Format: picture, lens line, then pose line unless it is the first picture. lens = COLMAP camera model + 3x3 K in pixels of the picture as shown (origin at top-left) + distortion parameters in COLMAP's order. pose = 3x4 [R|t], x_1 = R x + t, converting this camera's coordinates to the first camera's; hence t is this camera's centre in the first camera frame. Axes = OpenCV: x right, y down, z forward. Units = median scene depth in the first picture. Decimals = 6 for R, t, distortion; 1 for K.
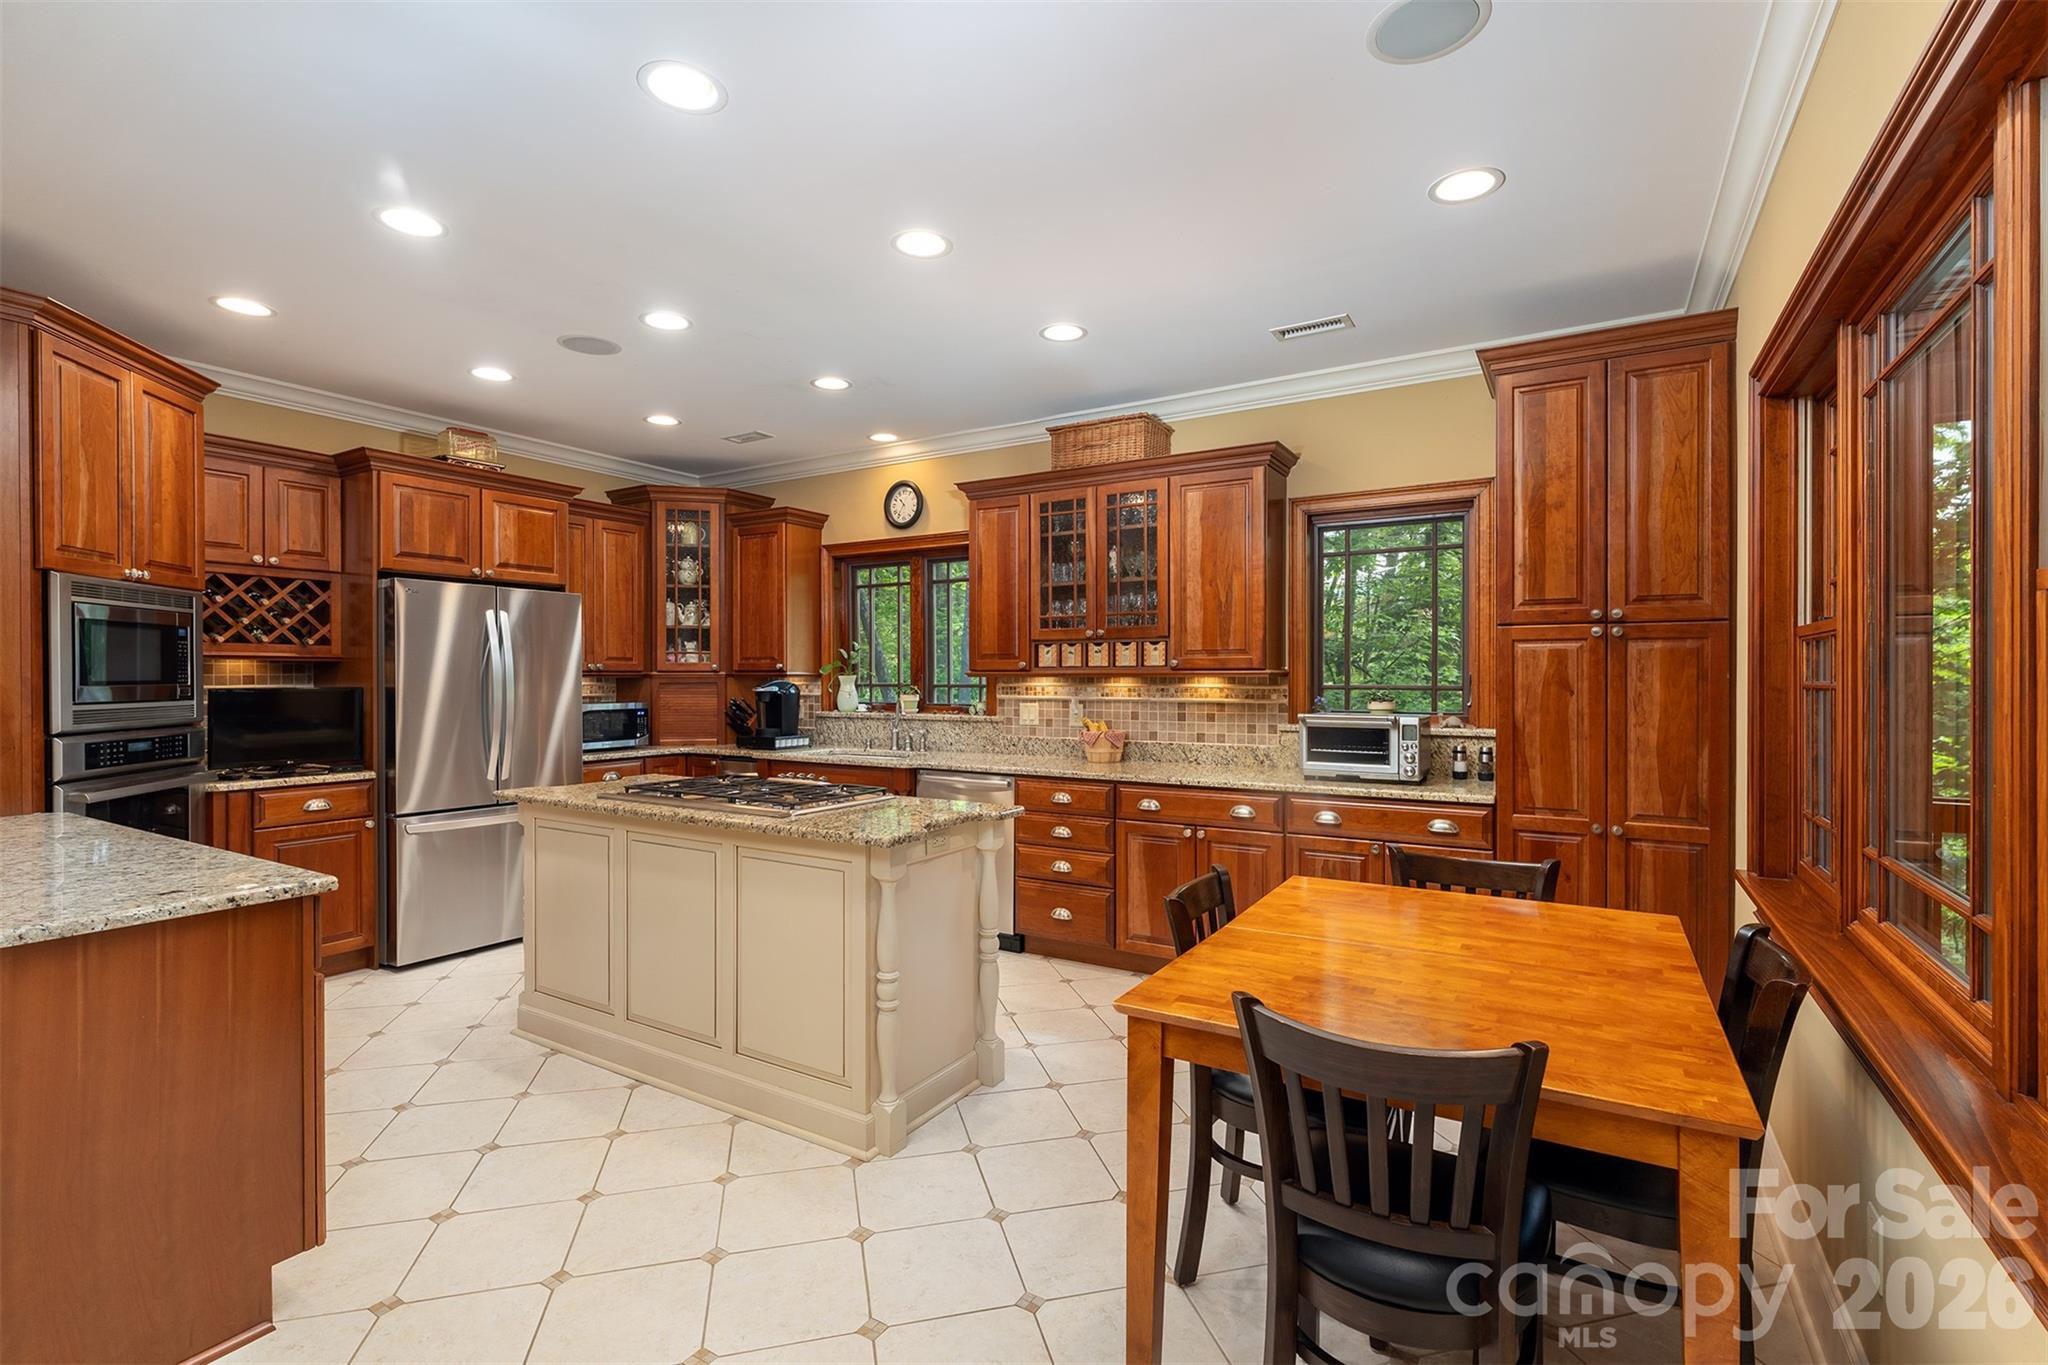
lens RADIAL K [[915.2, 0, 1040.3], [0, 915.2, 686.2], [0, 0, 1]] dist [-0.000091, -0.000112]
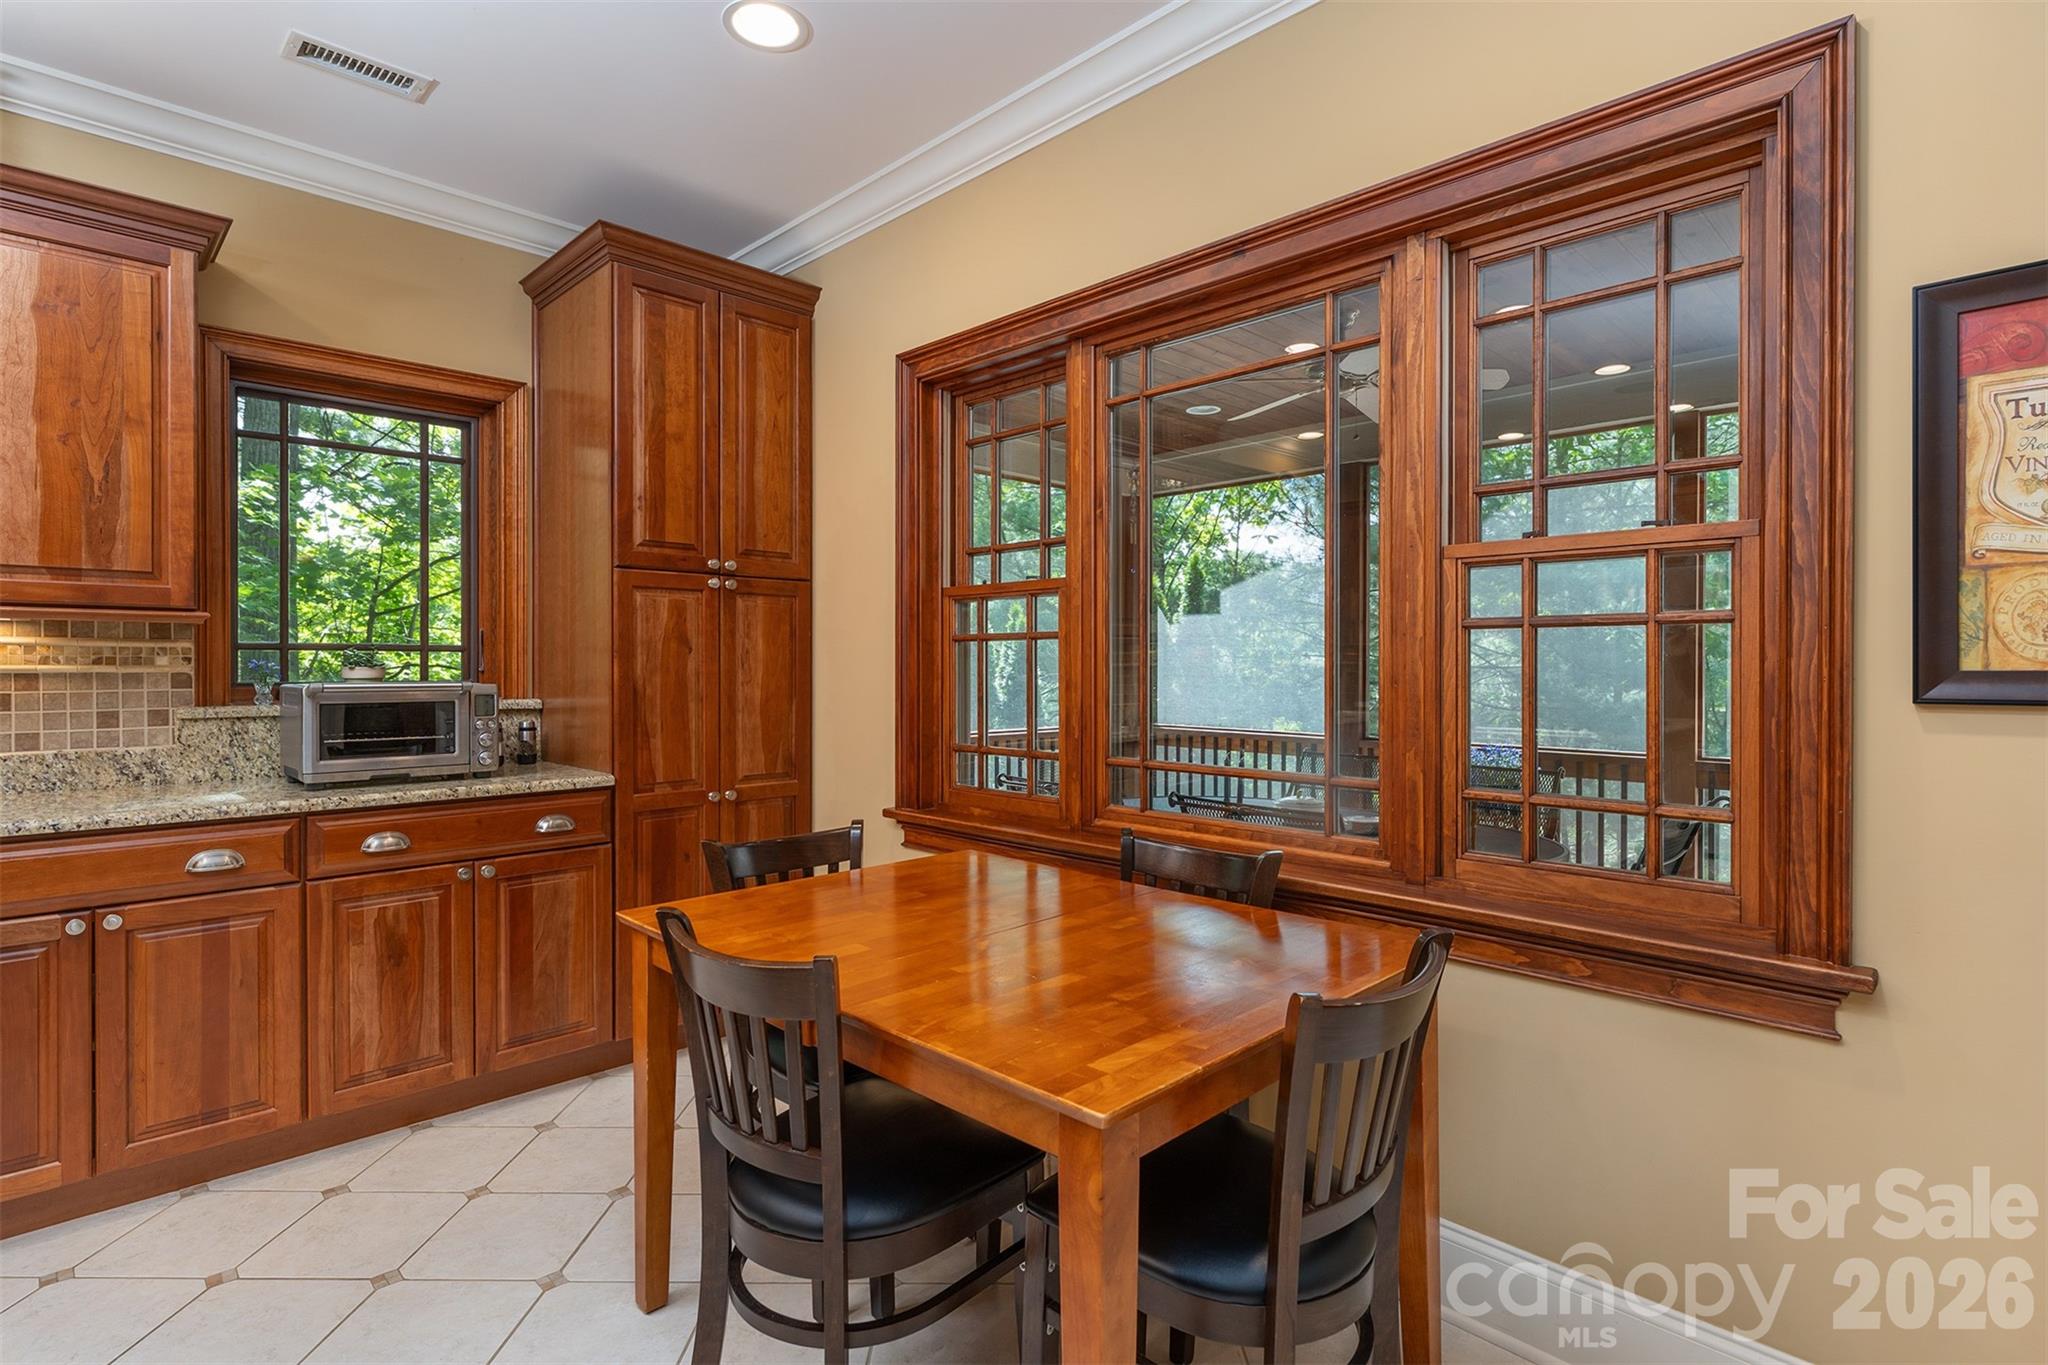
lens RADIAL K [[1002.0, 0, 1002.8], [0, 1002.0, 674.4], [0, 0, 1]] dist [-0.002894, 0.000176]
pose [[0.264686, -0.010162, 0.964281, -0.214487], [0.006899, 0.999939, 0.008644, 0.018861], [-0.964310, 0.004365, 0.264740, 0.335093]]
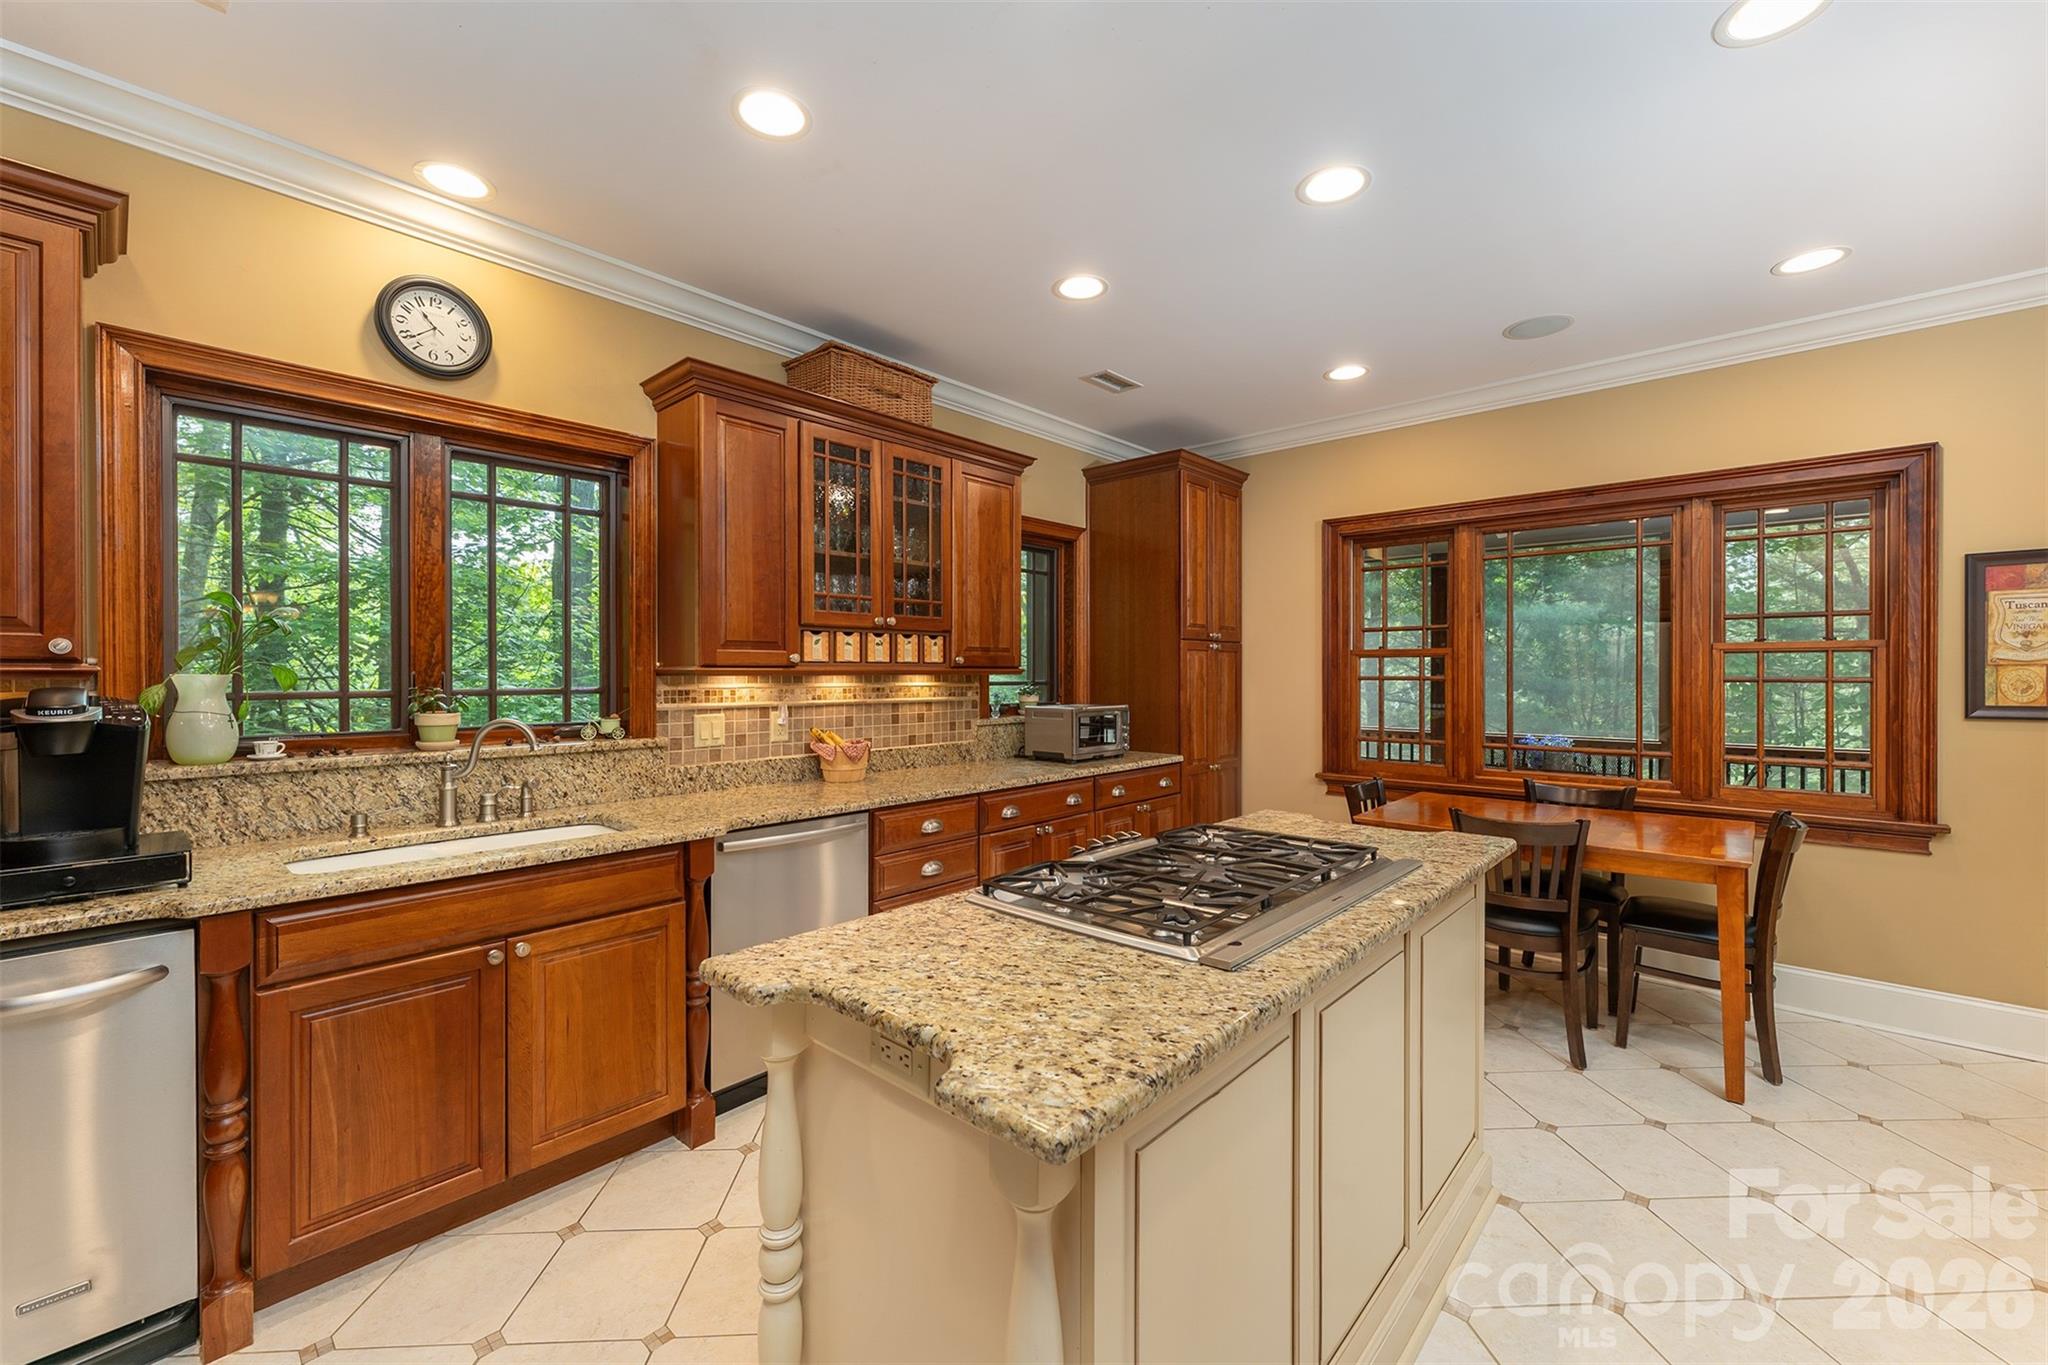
lens RADIAL K [[824.7, 0, 1009.6], [0, 824.7, 673.7], [0, 0, 1]] dist [0.000895, 0.000773]
pose [[0.208437, -0.003647, 0.978029, -0.669129], [0.008367, 0.999963, 0.001945, -0.012740], [-0.978000, 0.007778, 0.208460, 0.779827]]
